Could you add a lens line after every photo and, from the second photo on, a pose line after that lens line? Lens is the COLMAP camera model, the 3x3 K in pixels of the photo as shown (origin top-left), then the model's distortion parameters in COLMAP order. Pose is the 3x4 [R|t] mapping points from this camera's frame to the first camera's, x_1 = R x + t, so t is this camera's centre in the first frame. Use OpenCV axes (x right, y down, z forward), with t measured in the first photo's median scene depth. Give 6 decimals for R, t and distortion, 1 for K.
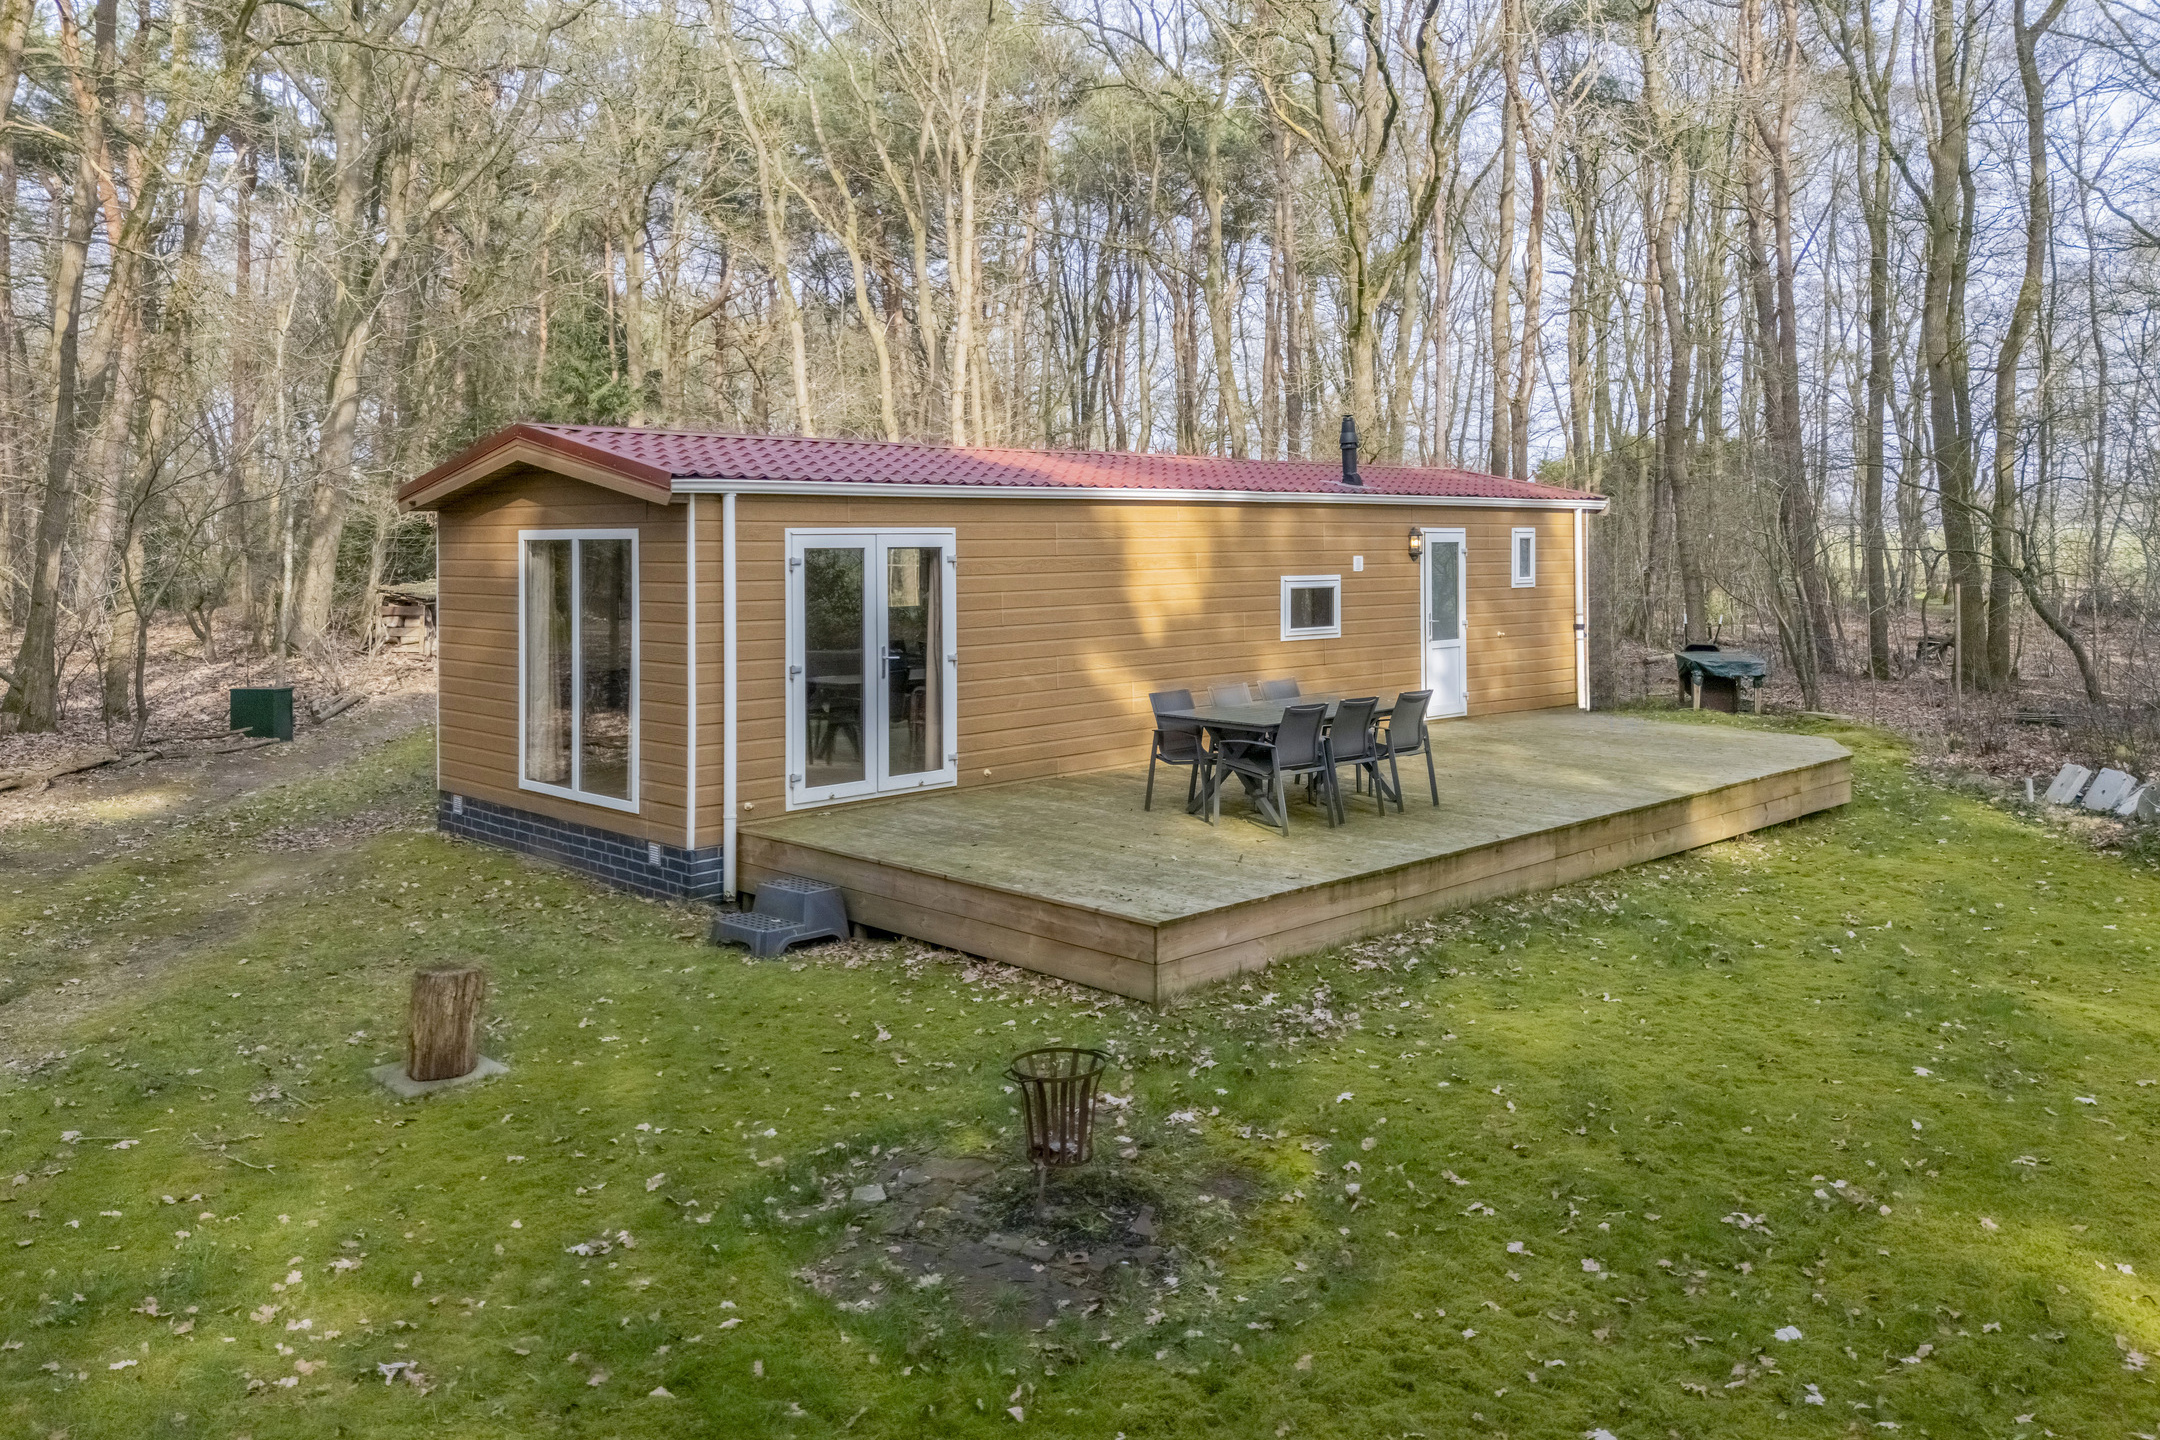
lens RADIAL K [[1655.2, 0, 1085.2], [0, 1655.2, 525.0], [0, 0, 1]] dist [0.044886, -0.003270]
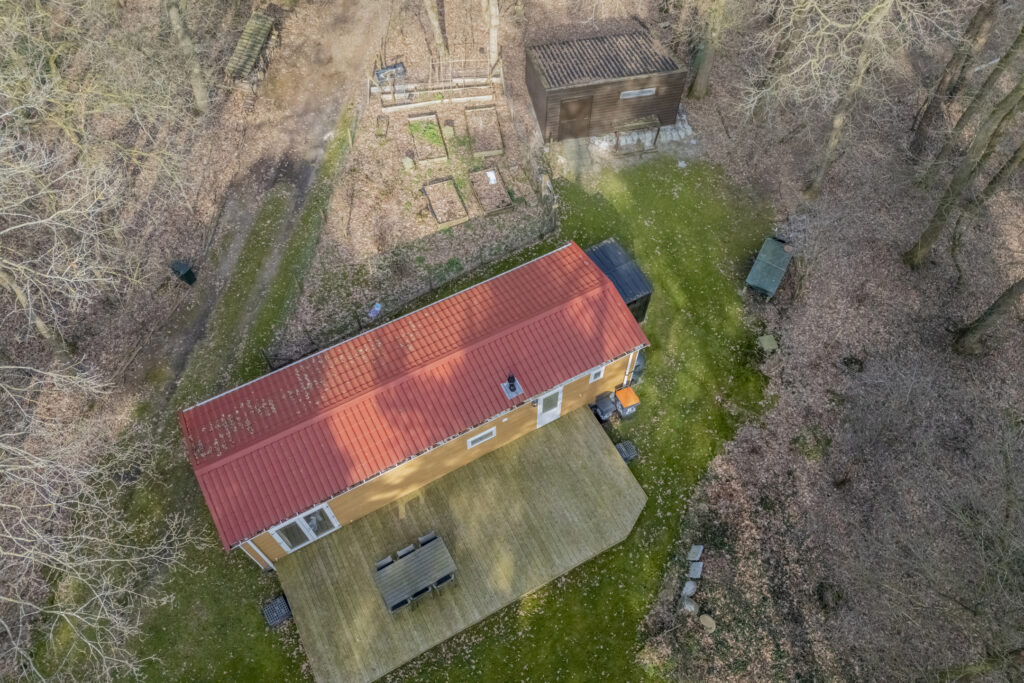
lens RADIAL K [[750.5, 0, 515.4], [0, 750.5, 340.0], [0, 0, 1]] dist [0.078275, -0.086503]
pose [[0.963145, 0.233723, -0.133138, 0.376035], [-0.005691, 0.512564, 0.858630, -1.341762], [0.268923, -0.826227, 0.495004, 0.566988]]
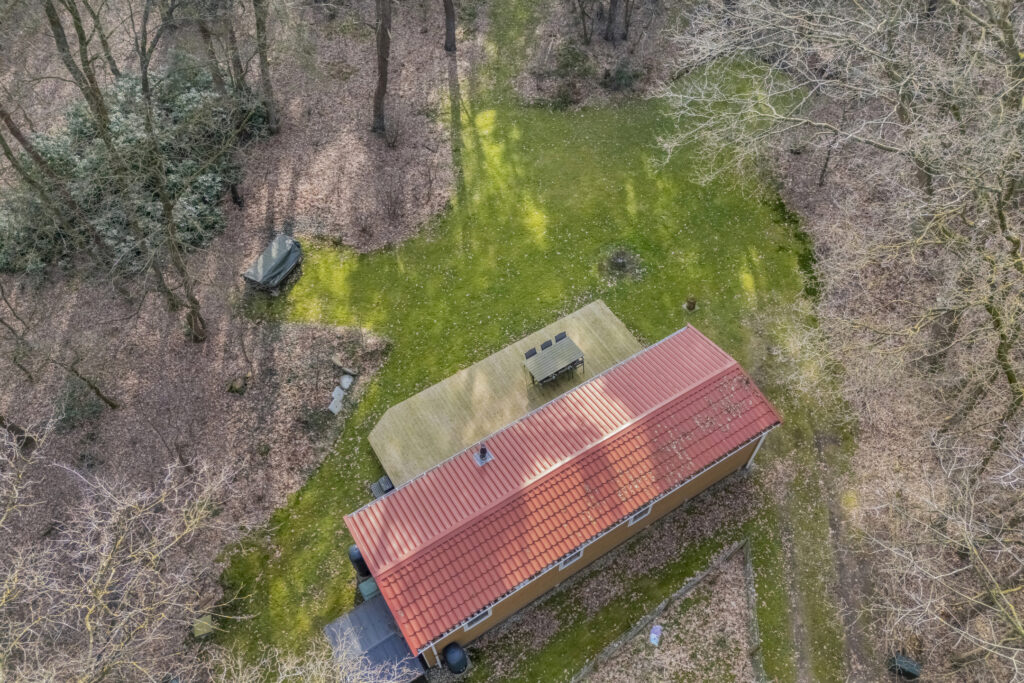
lens RADIAL K [[750.5, 0, 515.4], [0, 750.5, 340.0], [0, 0, 1]] dist [0.078275, -0.086503]
pose [[-0.977795, -0.161739, 0.133260, -0.034907], [0.013299, 0.586716, 0.809684, -1.431314], [-0.209143, 0.793477, -0.571536, 1.896077]]
